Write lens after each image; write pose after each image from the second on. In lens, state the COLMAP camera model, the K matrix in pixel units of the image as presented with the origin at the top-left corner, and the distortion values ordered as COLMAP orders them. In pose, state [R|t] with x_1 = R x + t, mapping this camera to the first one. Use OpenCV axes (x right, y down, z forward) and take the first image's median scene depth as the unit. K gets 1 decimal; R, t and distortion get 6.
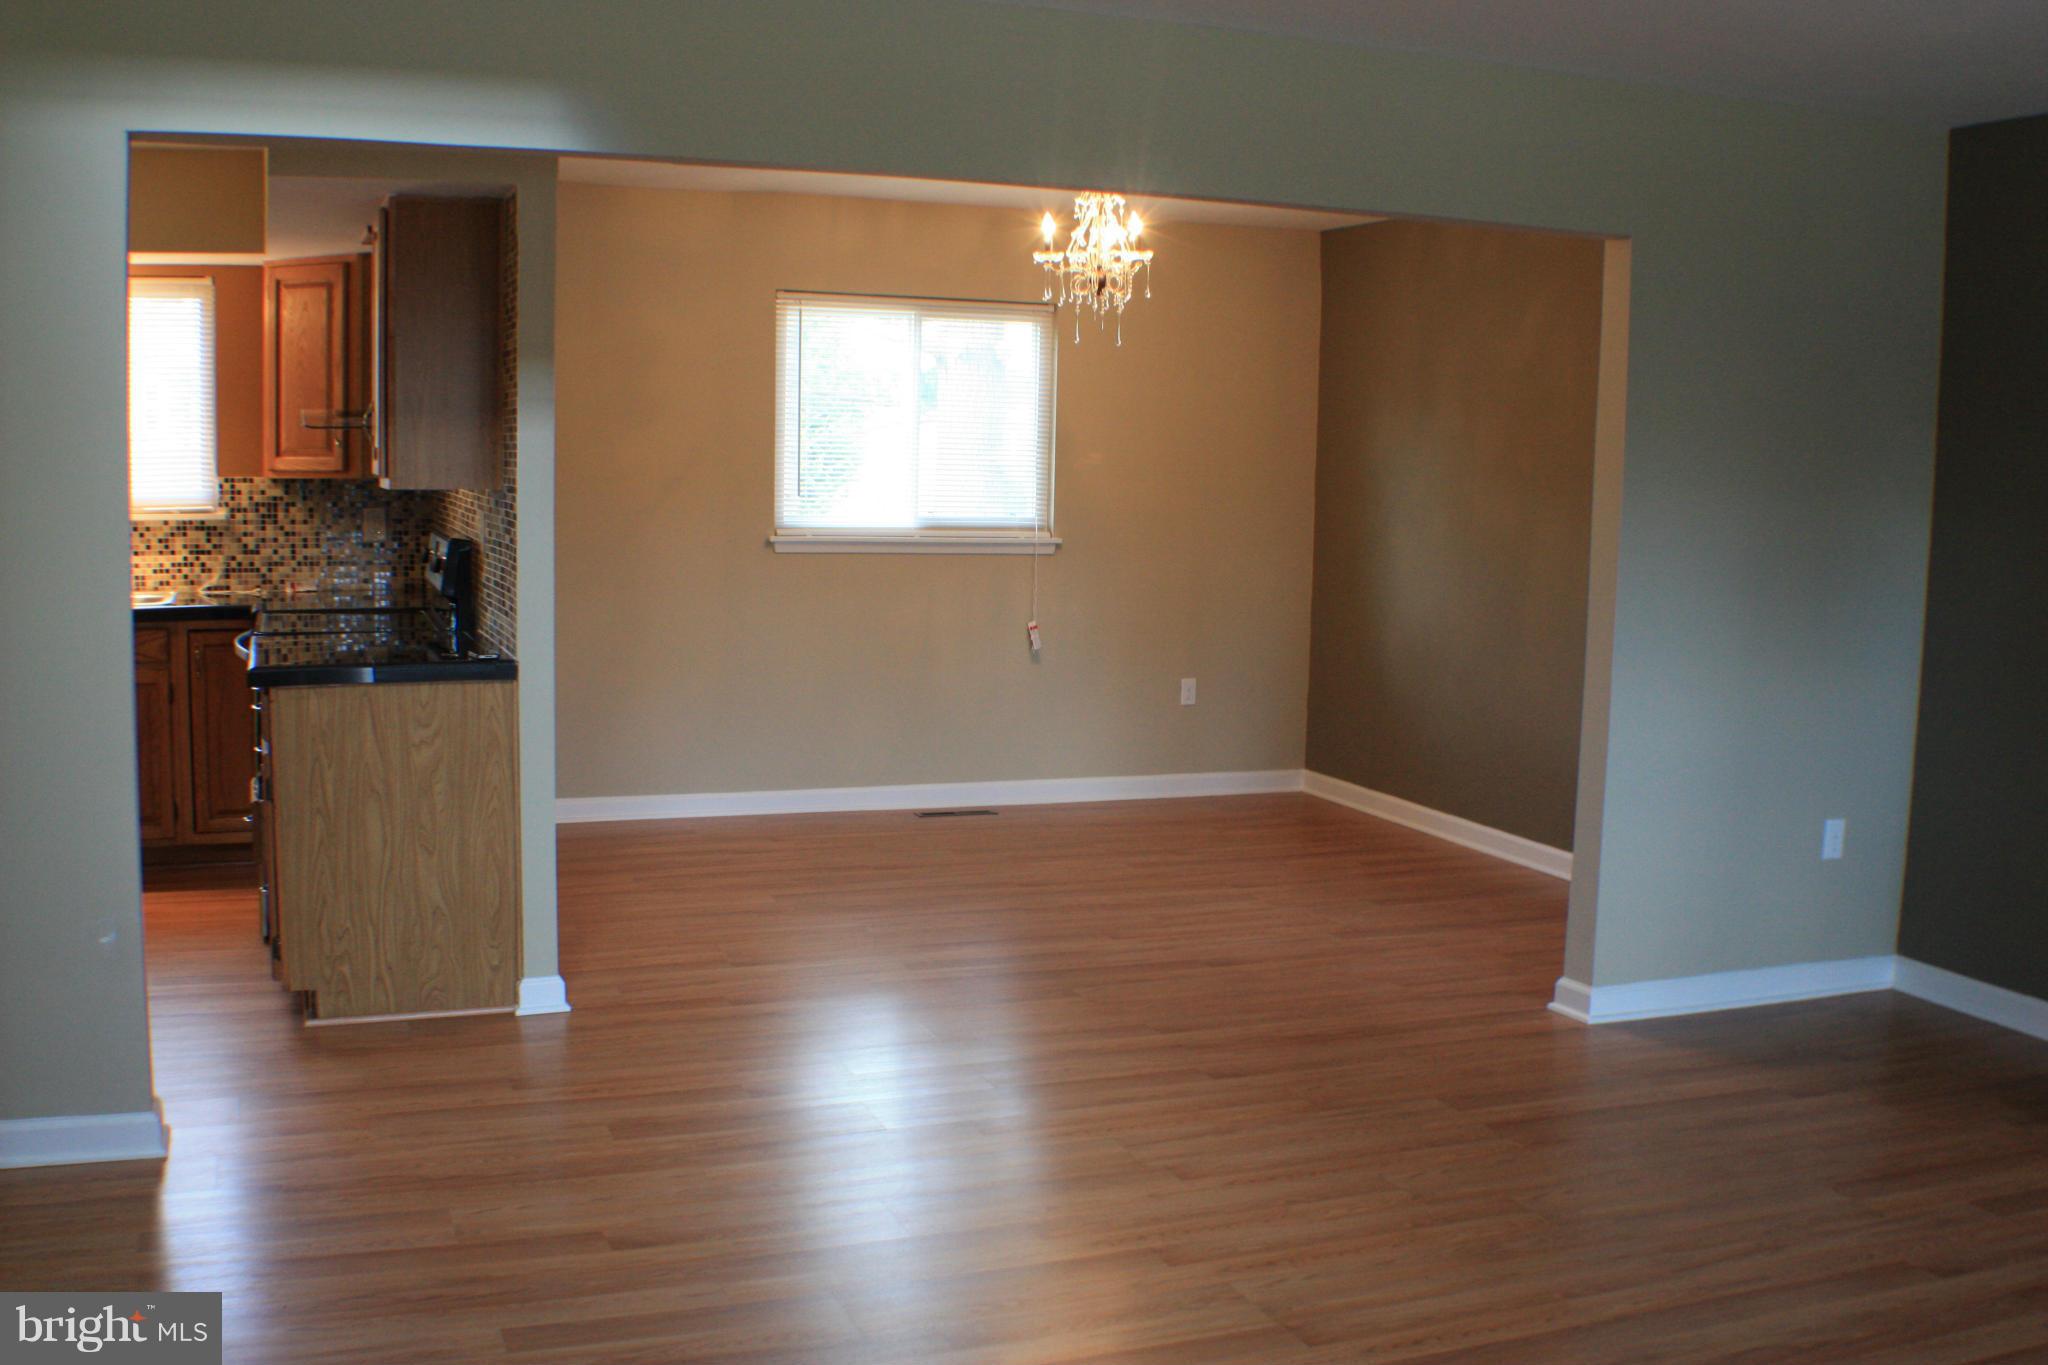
lens RADIAL K [[1995.8, 0, 1024.0], [0, 1995.8, 682.5], [0, 0, 1]] dist [-0.170996, 0.024441]
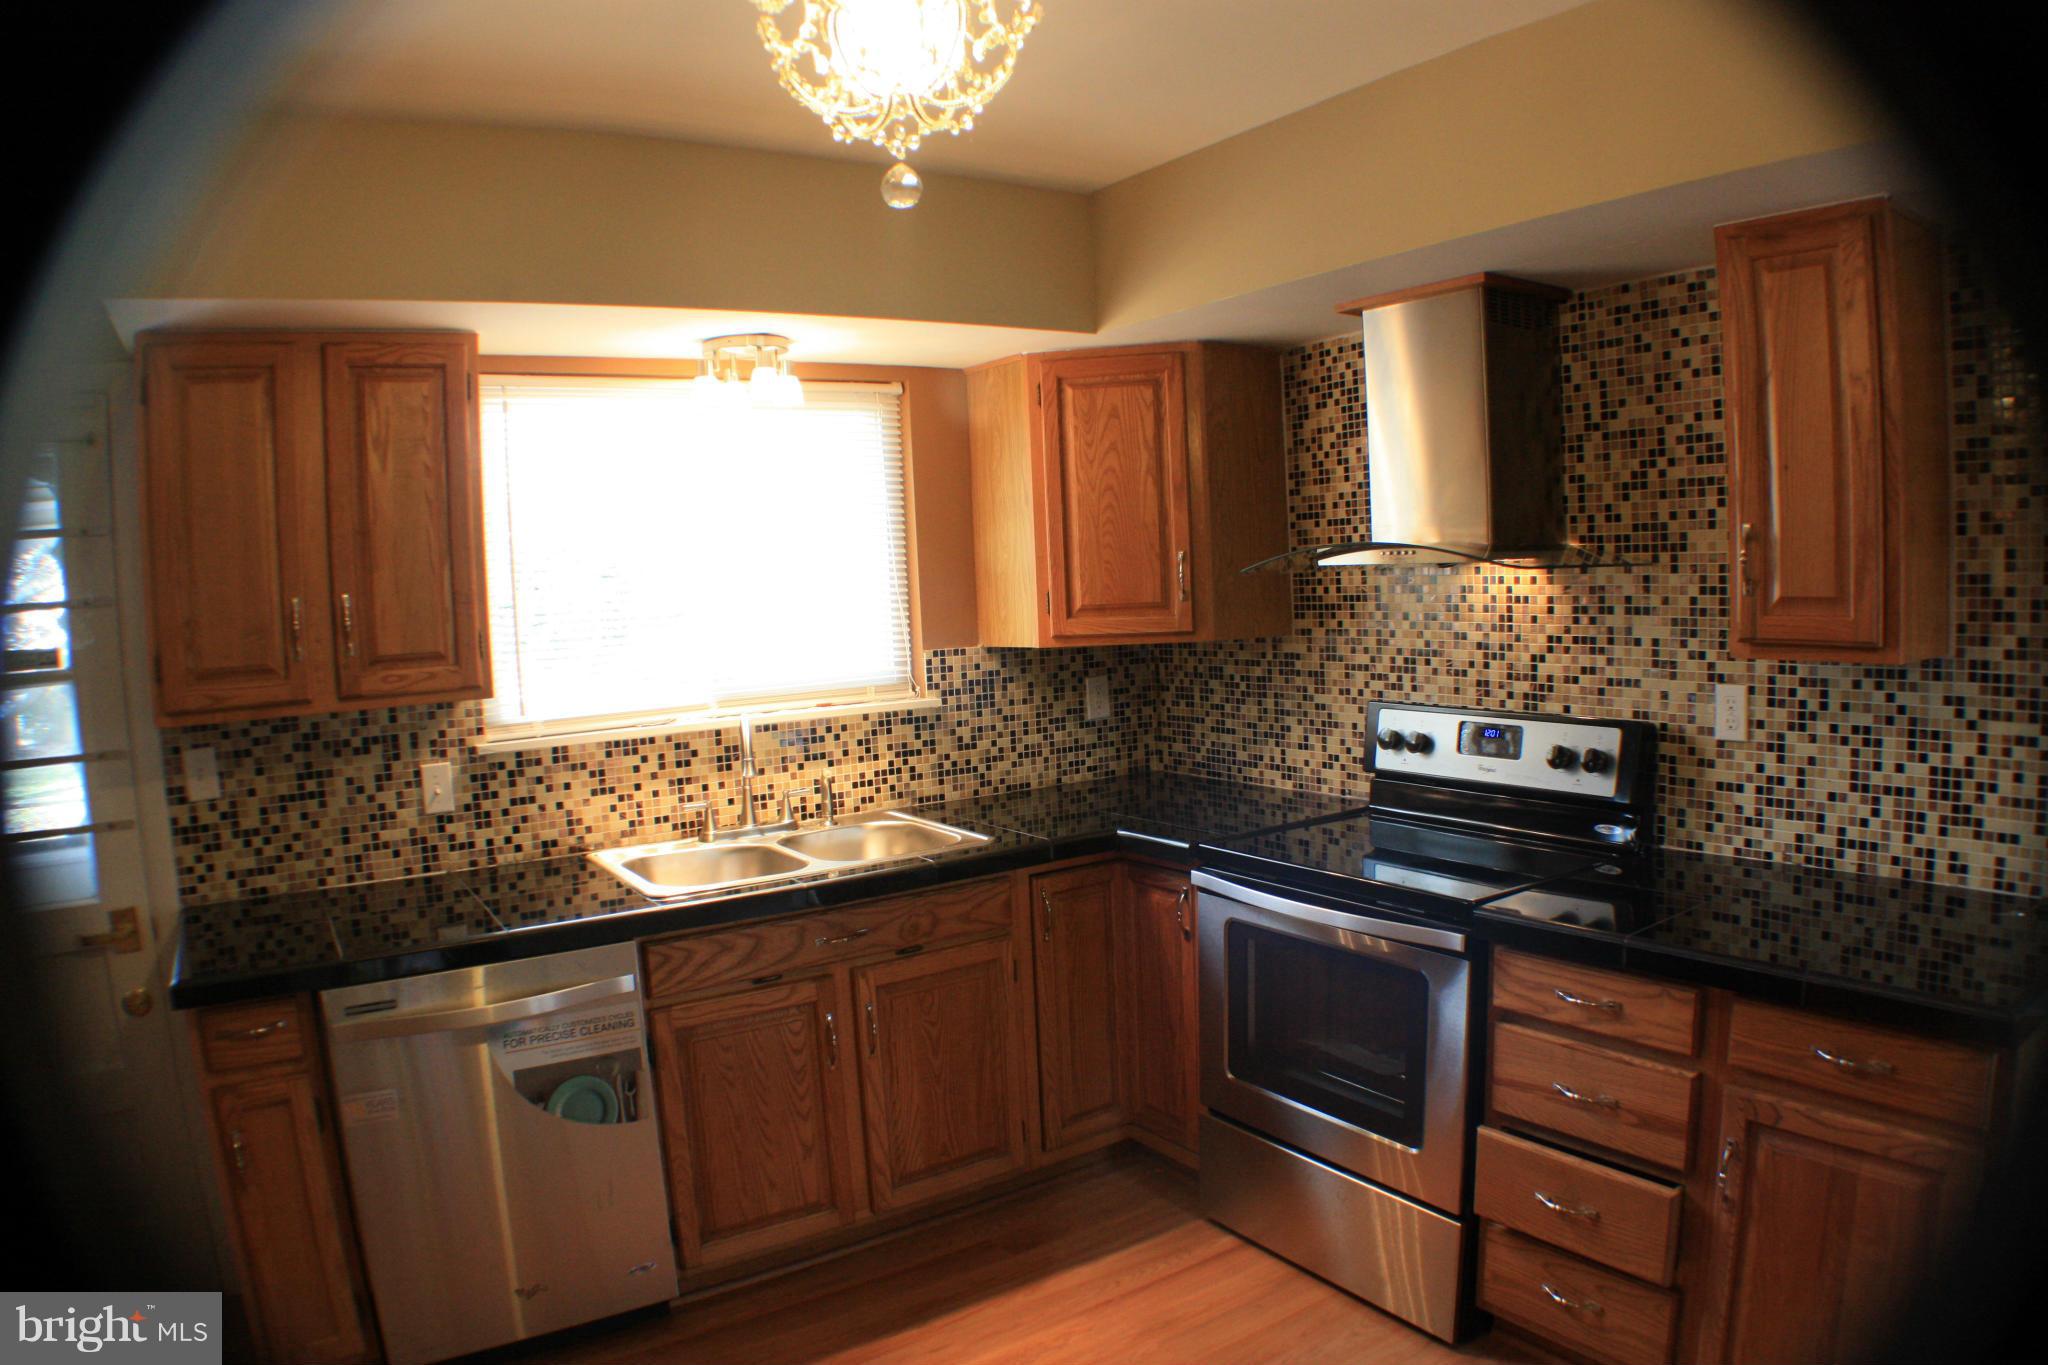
lens RADIAL K [[1342.2, 0, 1023.9], [0, 1342.2, 706.1], [0, 0, 1]] dist [-0.208237, 0.067105]
pose [[0.973413, -0.079282, 0.214898, -0.476040], [0.083595, 0.996439, -0.011039, -0.073519], [-0.213257, 0.028710, 0.976574, 0.474668]]
